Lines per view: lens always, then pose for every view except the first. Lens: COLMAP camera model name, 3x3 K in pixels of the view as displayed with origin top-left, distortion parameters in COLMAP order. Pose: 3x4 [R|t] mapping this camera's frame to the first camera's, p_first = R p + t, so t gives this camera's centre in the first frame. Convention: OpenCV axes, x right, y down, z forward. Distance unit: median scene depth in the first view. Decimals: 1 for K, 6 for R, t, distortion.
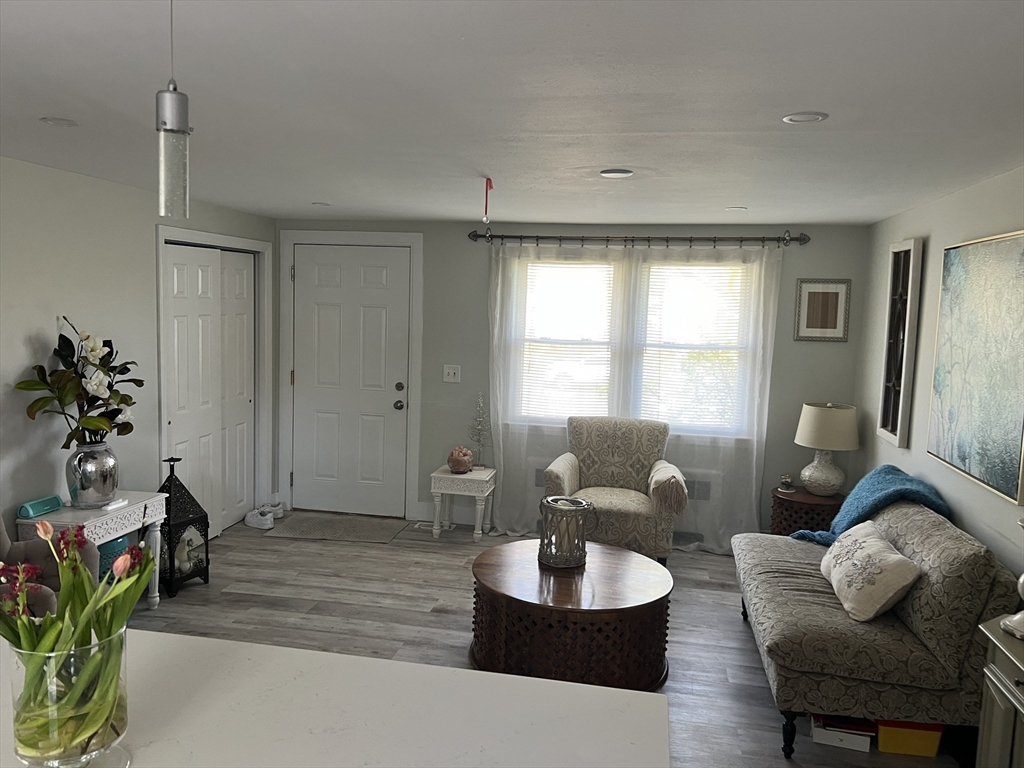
lens RADIAL K [[771.2, 0, 510.2], [0, 771.2, 385.3], [0, 0, 1]] dist [0.044749, -0.028437]
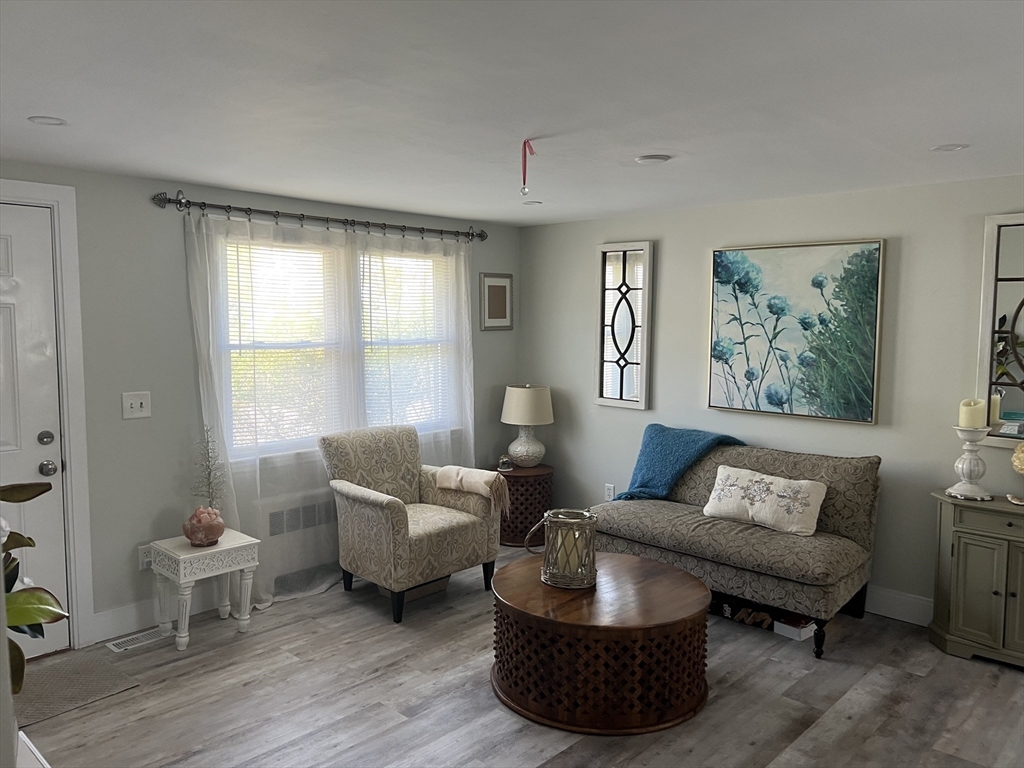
lens RADIAL K [[771.2, 0, 518.0], [0, 771.2, 381.2], [0, 0, 1]] dist [0.044749, -0.028437]
pose [[0.520415, -0.102470, 0.847743, -0.505185], [0.094504, 0.993587, 0.062085, -0.049044], [-0.848668, 0.047806, 0.526761, 0.395706]]
